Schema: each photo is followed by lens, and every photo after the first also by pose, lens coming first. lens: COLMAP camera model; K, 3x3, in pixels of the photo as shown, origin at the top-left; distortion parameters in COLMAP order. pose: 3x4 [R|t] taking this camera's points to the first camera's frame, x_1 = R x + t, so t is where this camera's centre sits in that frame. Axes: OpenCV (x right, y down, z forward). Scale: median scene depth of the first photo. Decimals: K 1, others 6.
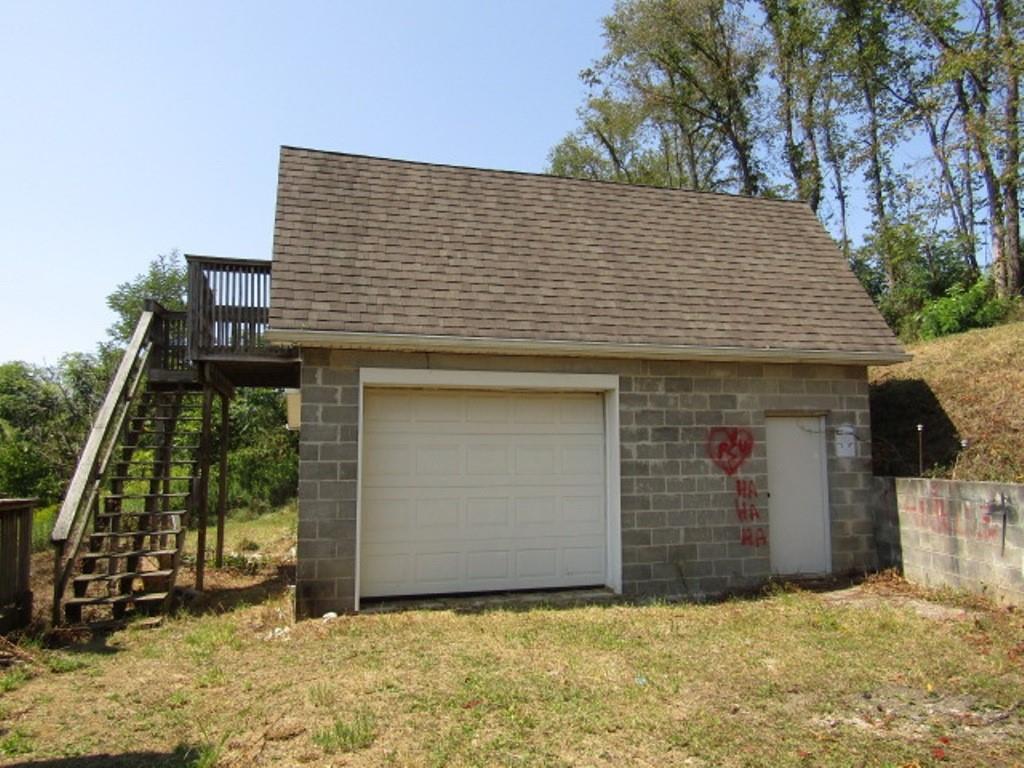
lens RADIAL K [[750.2, 0, 510.5], [0, 750.2, 391.4], [0, 0, 1]] dist [-0.004822, 0.009118]
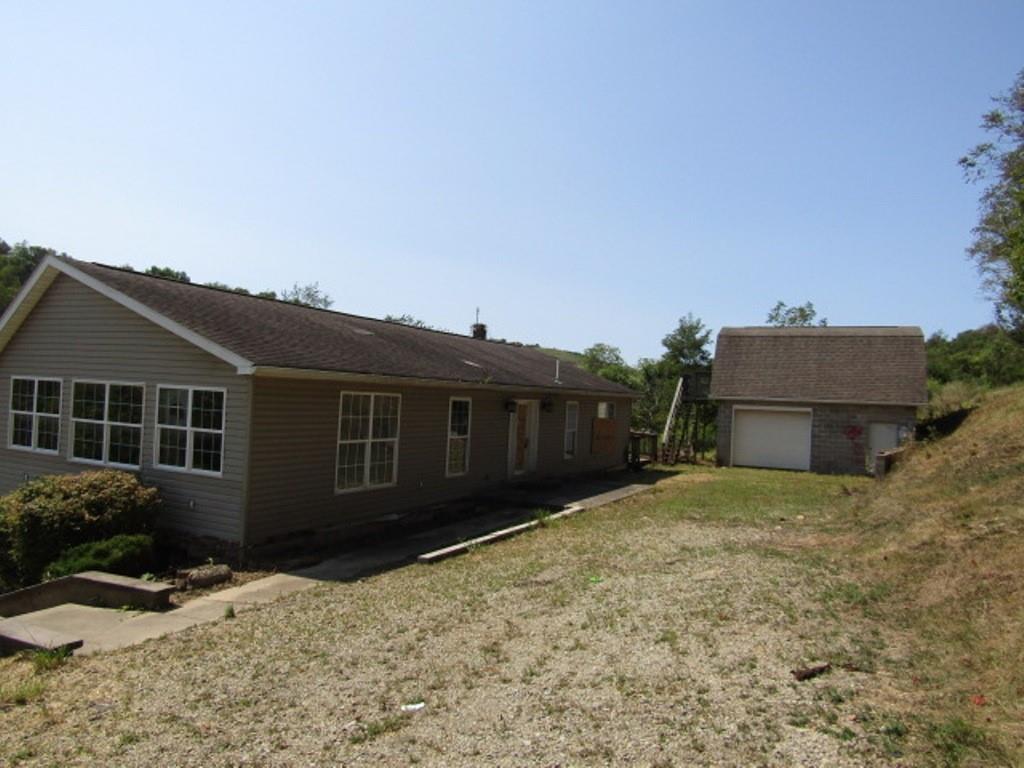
lens RADIAL K [[750.2, 0, 510.5], [0, 750.2, 391.4], [0, 0, 1]] dist [-0.004822, 0.009118]
pose [[0.789187, 0.031163, -0.613362, 1.129108], [0.012449, 0.997695, 0.066707, -0.336004], [0.614027, -0.060280, 0.786980, -2.456797]]
